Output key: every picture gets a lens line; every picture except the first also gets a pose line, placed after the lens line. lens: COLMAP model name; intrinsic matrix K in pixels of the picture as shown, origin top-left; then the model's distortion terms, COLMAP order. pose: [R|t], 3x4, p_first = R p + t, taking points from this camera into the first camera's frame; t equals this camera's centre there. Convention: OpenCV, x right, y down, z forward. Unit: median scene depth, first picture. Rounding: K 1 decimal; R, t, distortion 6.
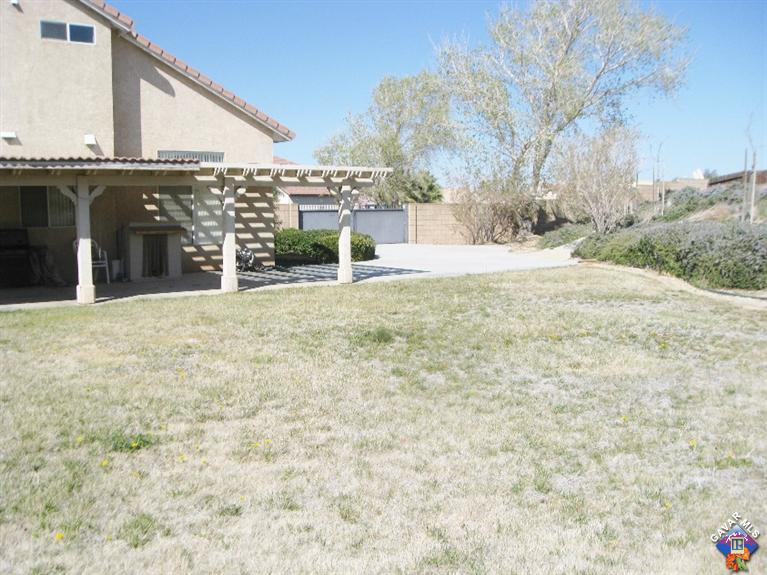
lens RADIAL K [[839.6, 0, 386.8], [0, 839.6, 288.2], [0, 0, 1]] dist [-0.064324, 0.000000]
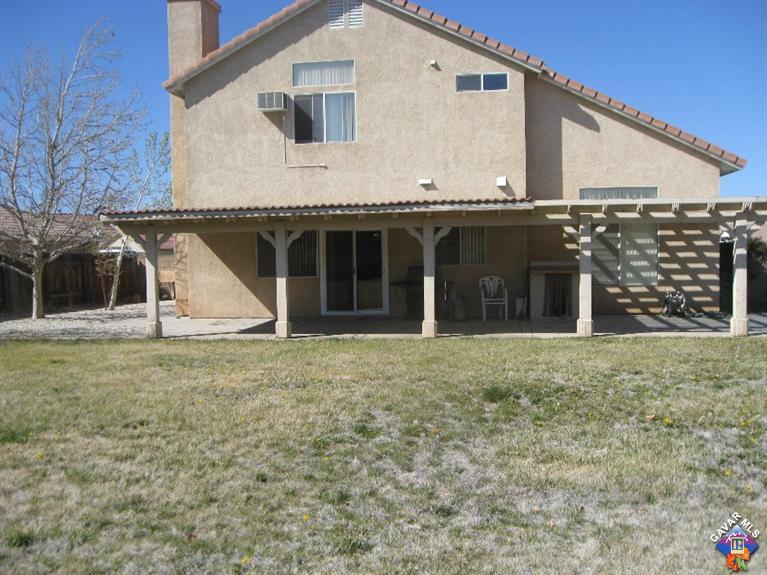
lens RADIAL K [[839.6, 0, 382.9], [0, 839.6, 281.8], [0, 0, 1]] dist [-0.064324, 0.000000]
pose [[0.688835, 0.025597, -0.724466, 0.302655], [-0.061937, 0.997800, -0.023637, -0.019467], [0.722267, 0.061153, 0.688905, 0.176870]]
